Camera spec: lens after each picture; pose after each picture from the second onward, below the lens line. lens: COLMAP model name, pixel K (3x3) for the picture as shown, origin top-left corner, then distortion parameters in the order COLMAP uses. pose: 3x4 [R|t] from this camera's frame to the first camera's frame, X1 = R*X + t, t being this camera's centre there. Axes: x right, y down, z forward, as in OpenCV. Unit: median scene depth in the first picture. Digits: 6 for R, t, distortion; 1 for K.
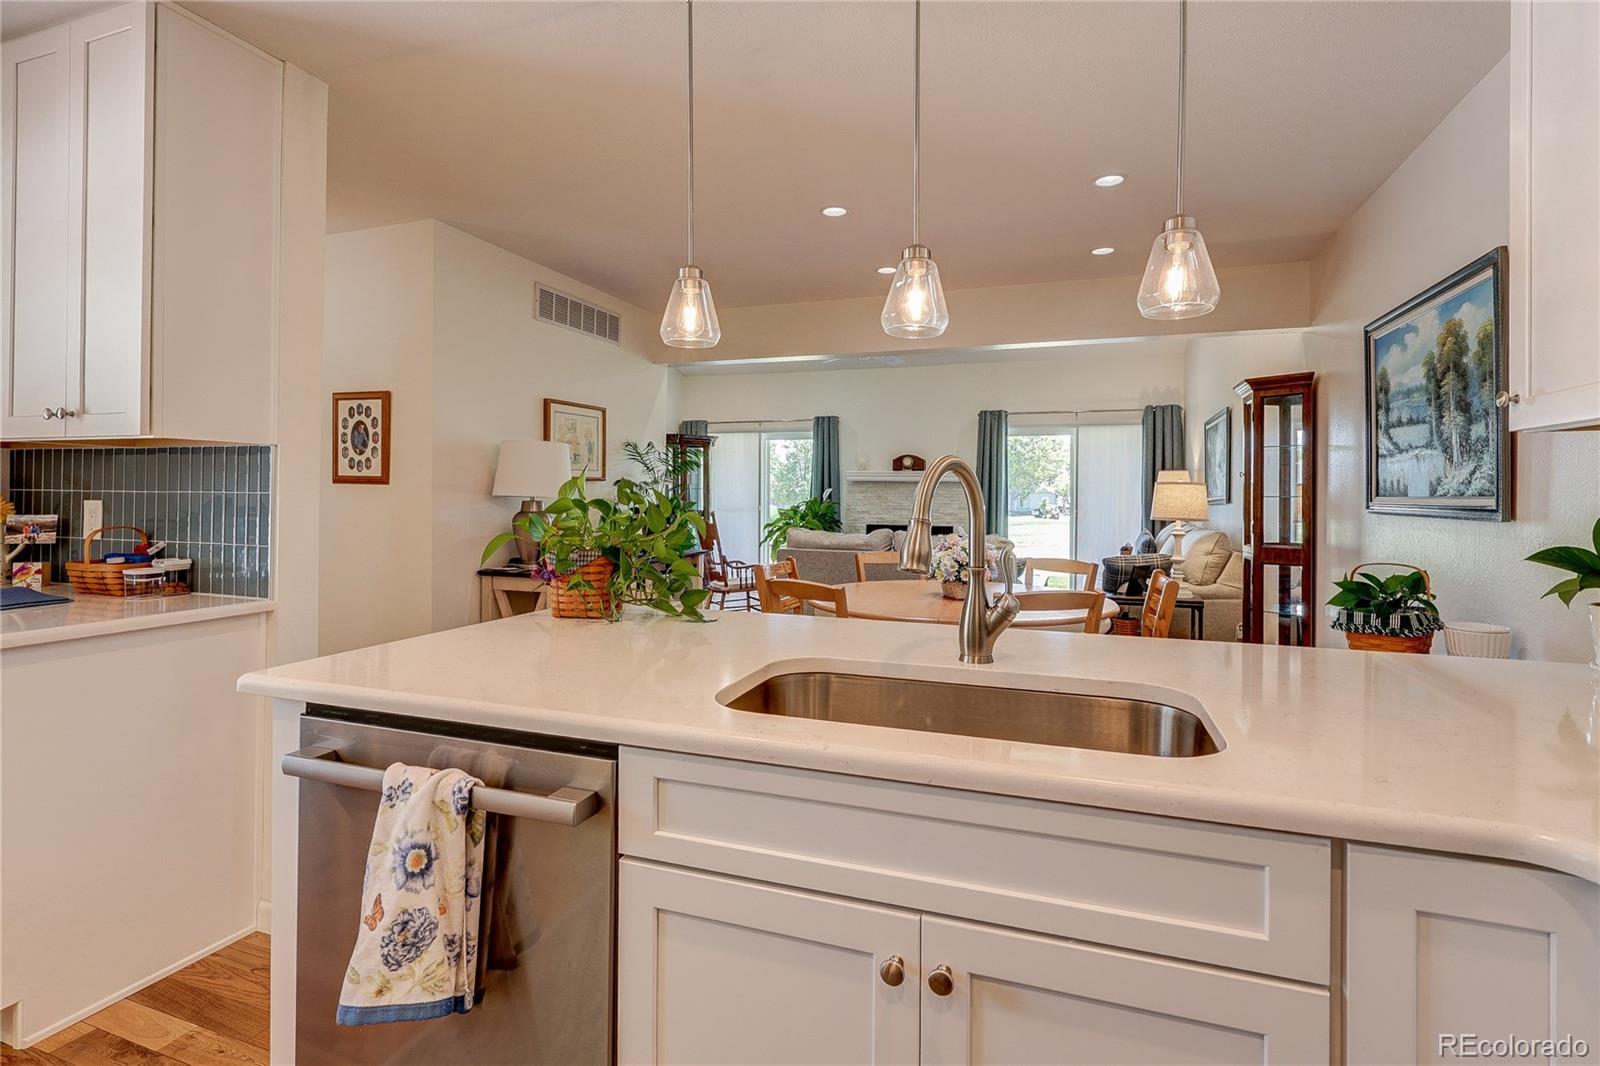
lens RADIAL K [[770.7, 0, 794.2], [0, 770.7, 495.4], [0, 0, 1]] dist [-0.000657, 0.000031]
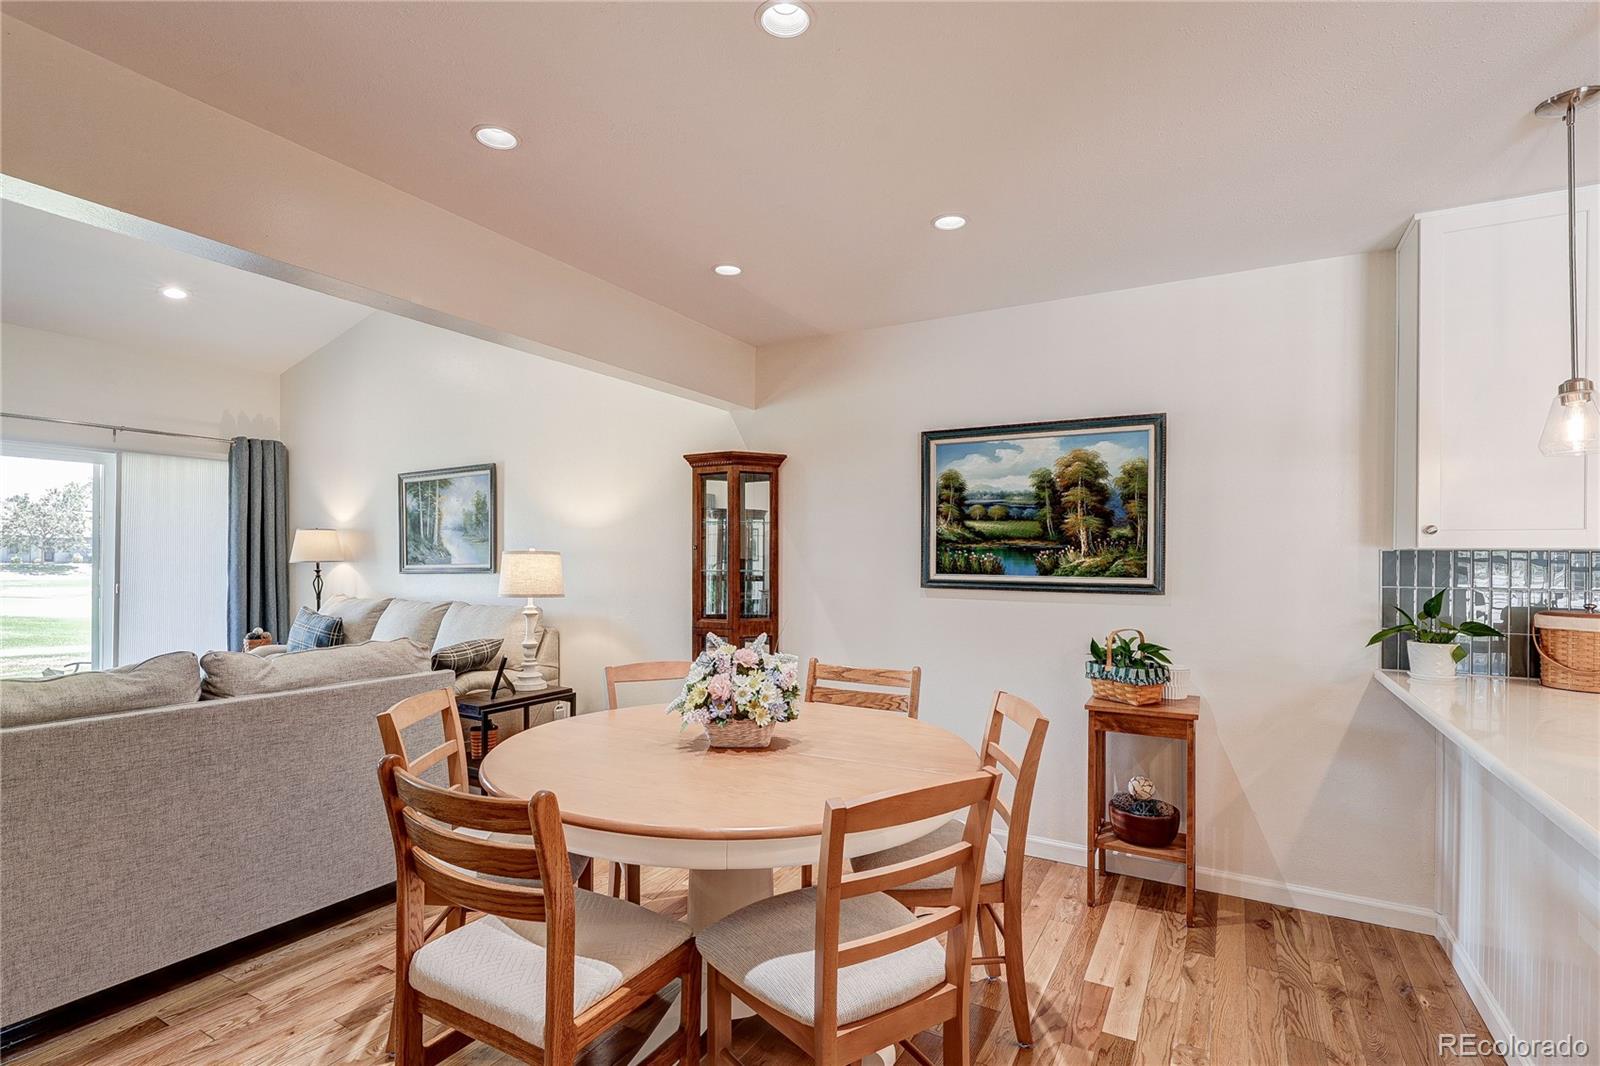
lens RADIAL K [[767.6, 0, 799.3], [0, 767.6, 556.8], [0, 0, 1]] dist [0.000286, 0.000197]
pose [[0.166750, -0.005272, 0.985985, -0.347997], [-0.006331, 0.999959, 0.006417, -0.023142], [-0.985979, -0.007312, 0.166710, 0.732557]]
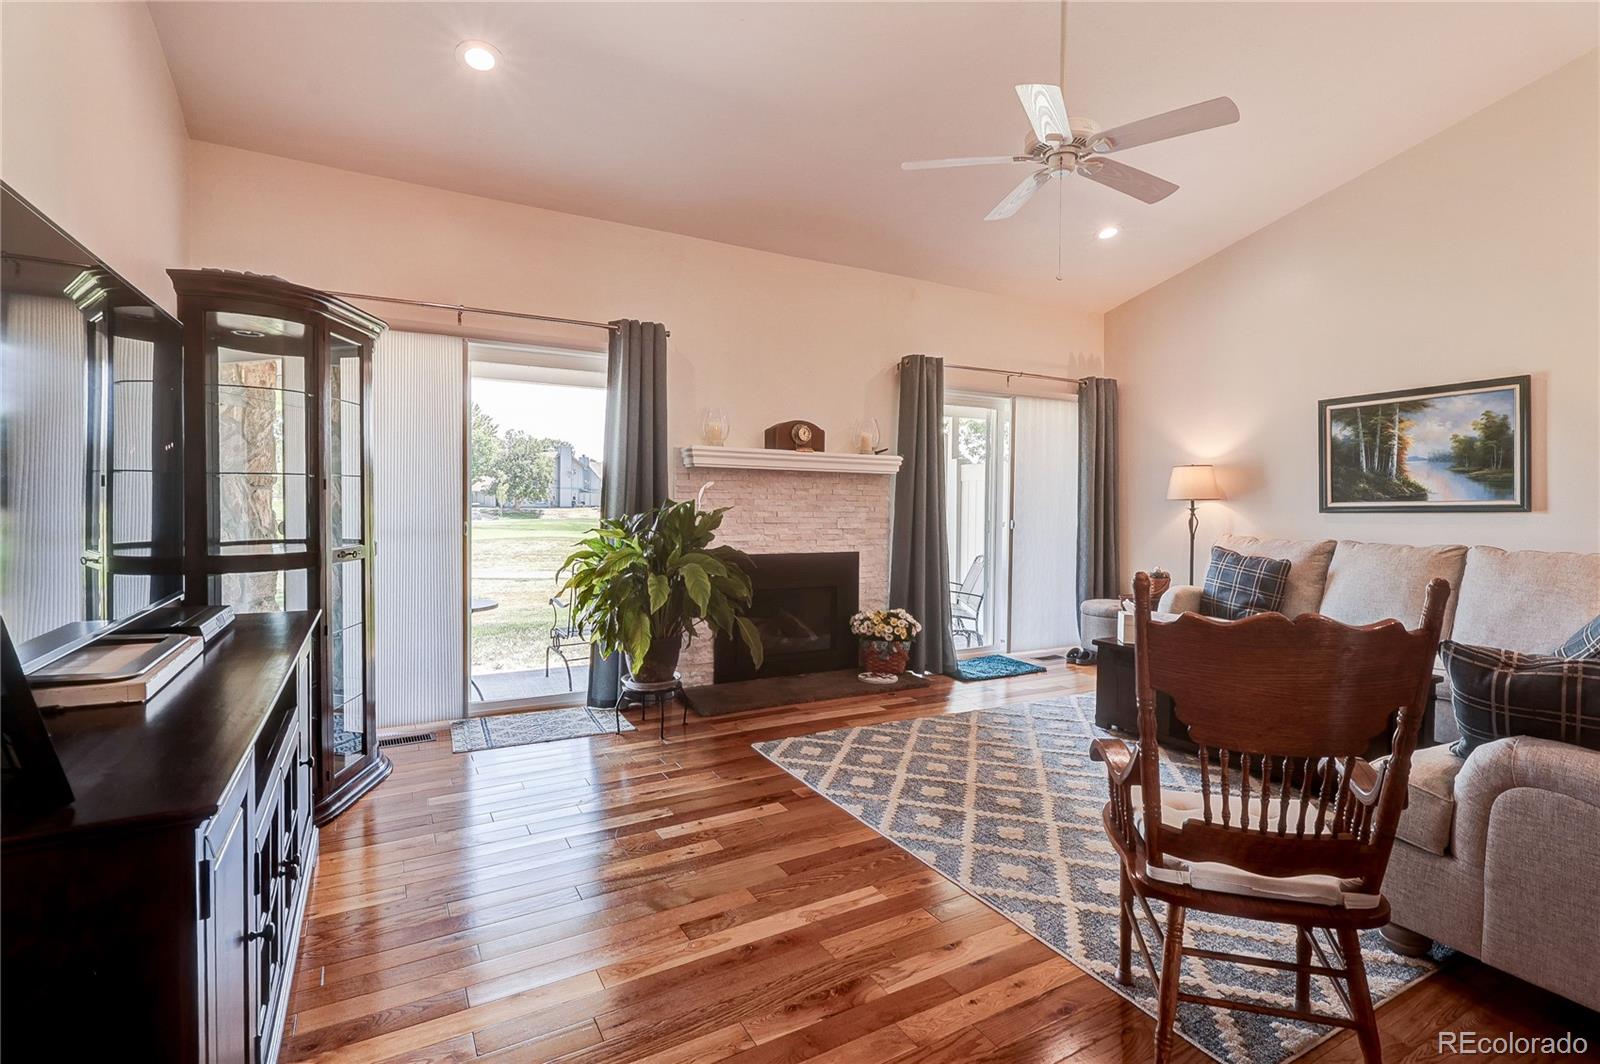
lens RADIAL K [[759.2, 0, 796.9], [0, 759.2, 515.5], [0, 0, 1]] dist [-0.002360, -0.000263]
pose [[0.650737, -0.015360, 0.759147, -0.575458], [-0.004160, 0.999708, 0.023793, -0.000143], [-0.759291, -0.018641, 0.650484, 1.512524]]
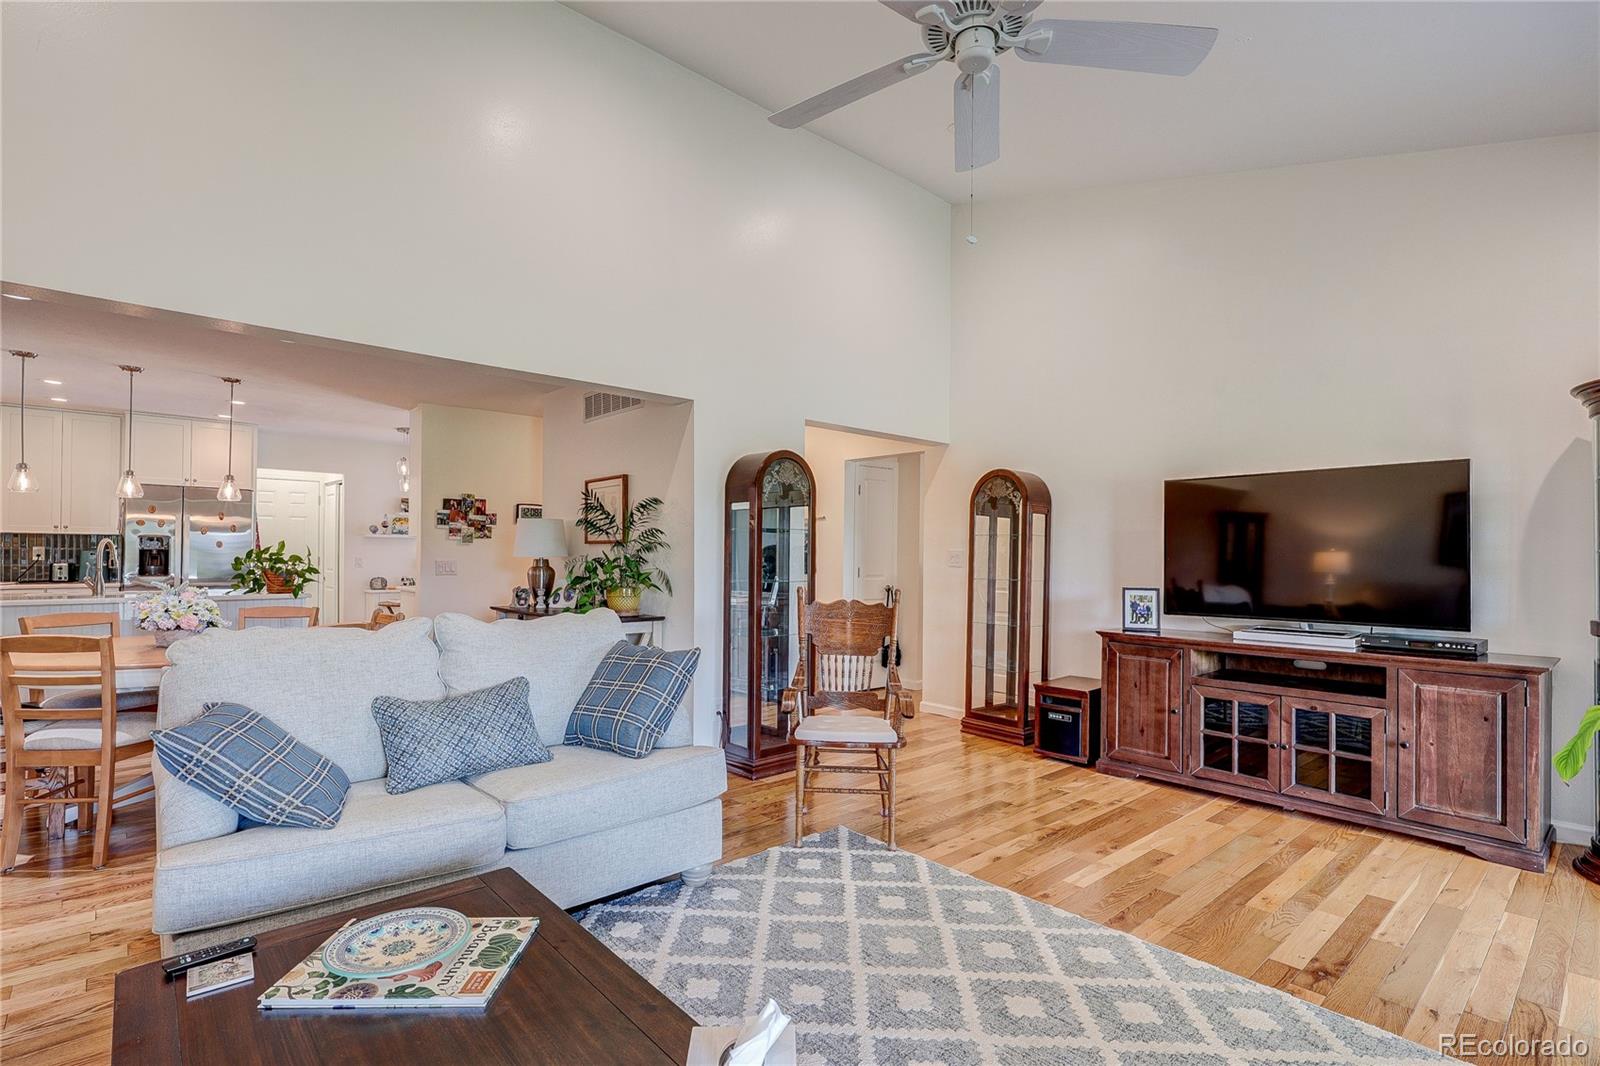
lens RADIAL K [[765.2, 0, 797.0], [0, 765.2, 551.1], [0, 0, 1]] dist [-0.002714, 0.000999]
pose [[-0.470605, -0.014430, -0.882226, 0.643718], [-0.013246, 0.999869, -0.009289, 0.000309], [0.882245, 0.007315, -0.470734, 1.937610]]
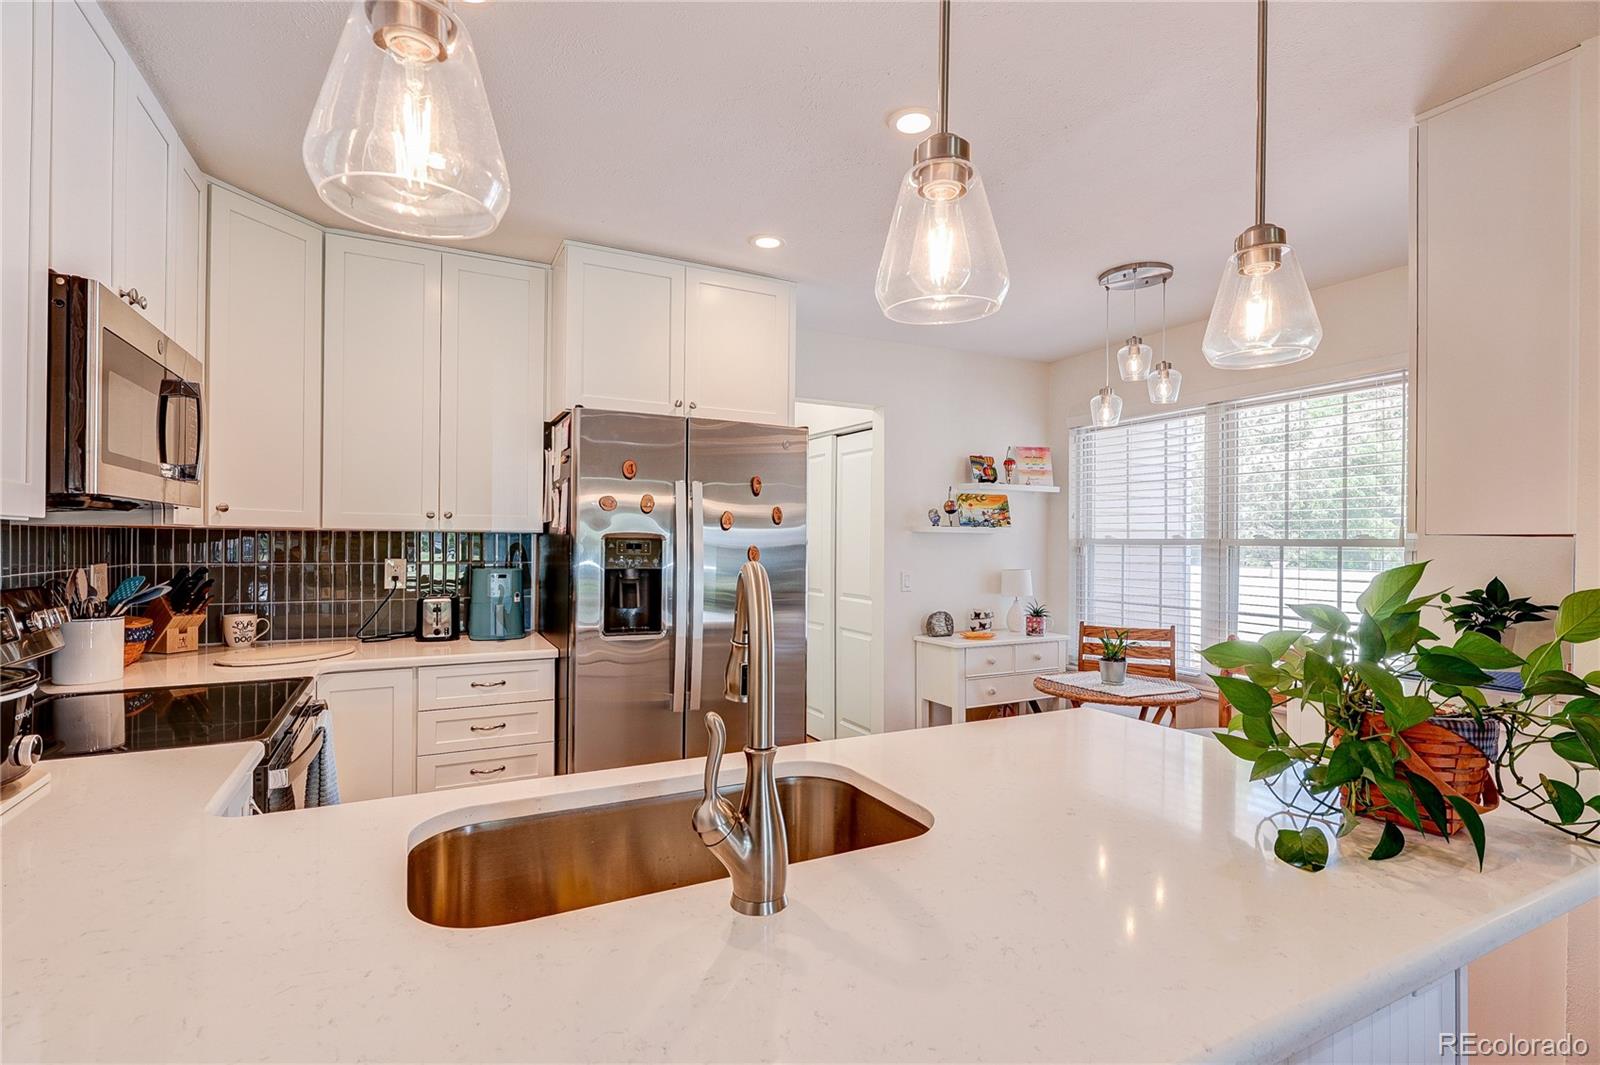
lens RADIAL K [[751.3, 0, 799.8], [0, 751.3, 541.6], [0, 0, 1]] dist [-0.002317, -0.000221]
pose [[-0.681495, -0.011924, -0.731726, 0.228049], [-0.012792, 0.999909, -0.004380, -0.022303], [0.731711, 0.006375, -0.681585, 0.506617]]
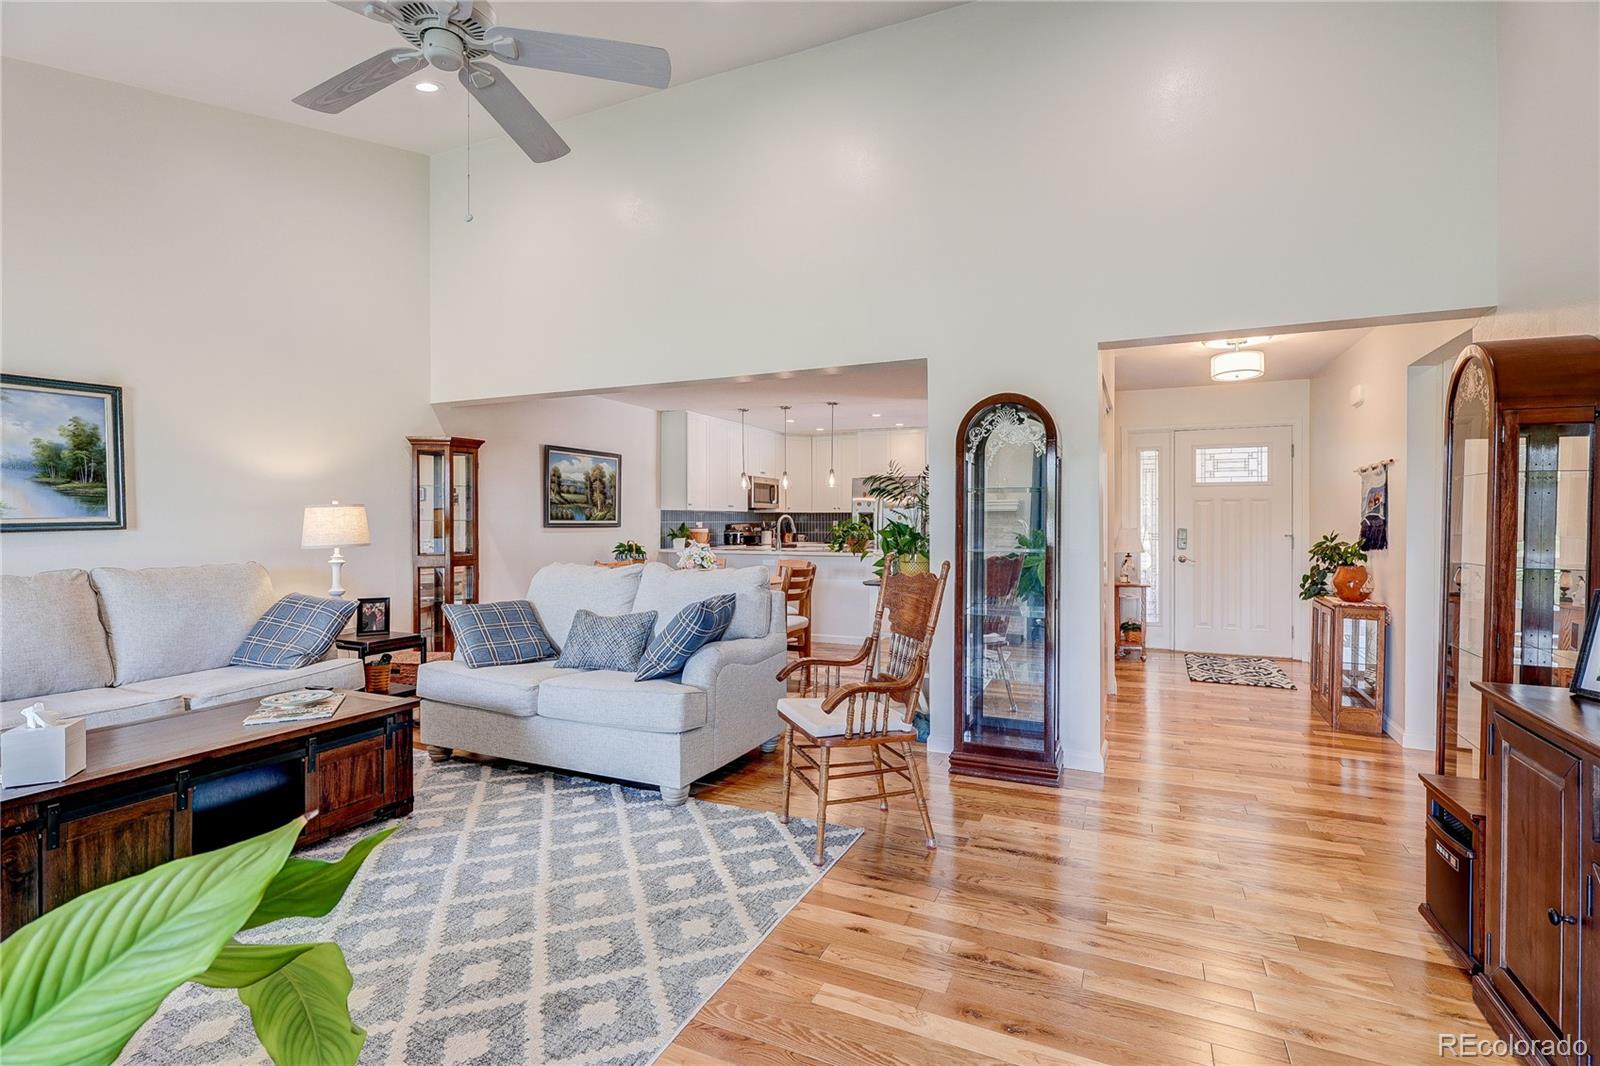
lens RADIAL K [[740.5, 0, 800.0], [0, 740.5, 533.0], [0, 0, 1]] dist [-0.000701, -0.000025]
pose [[-0.996810, -0.007971, 0.079409, -0.127370], [-0.006691, 0.999843, 0.016379, -0.001494], [-0.079527, 0.015795, -0.996708, 2.297561]]
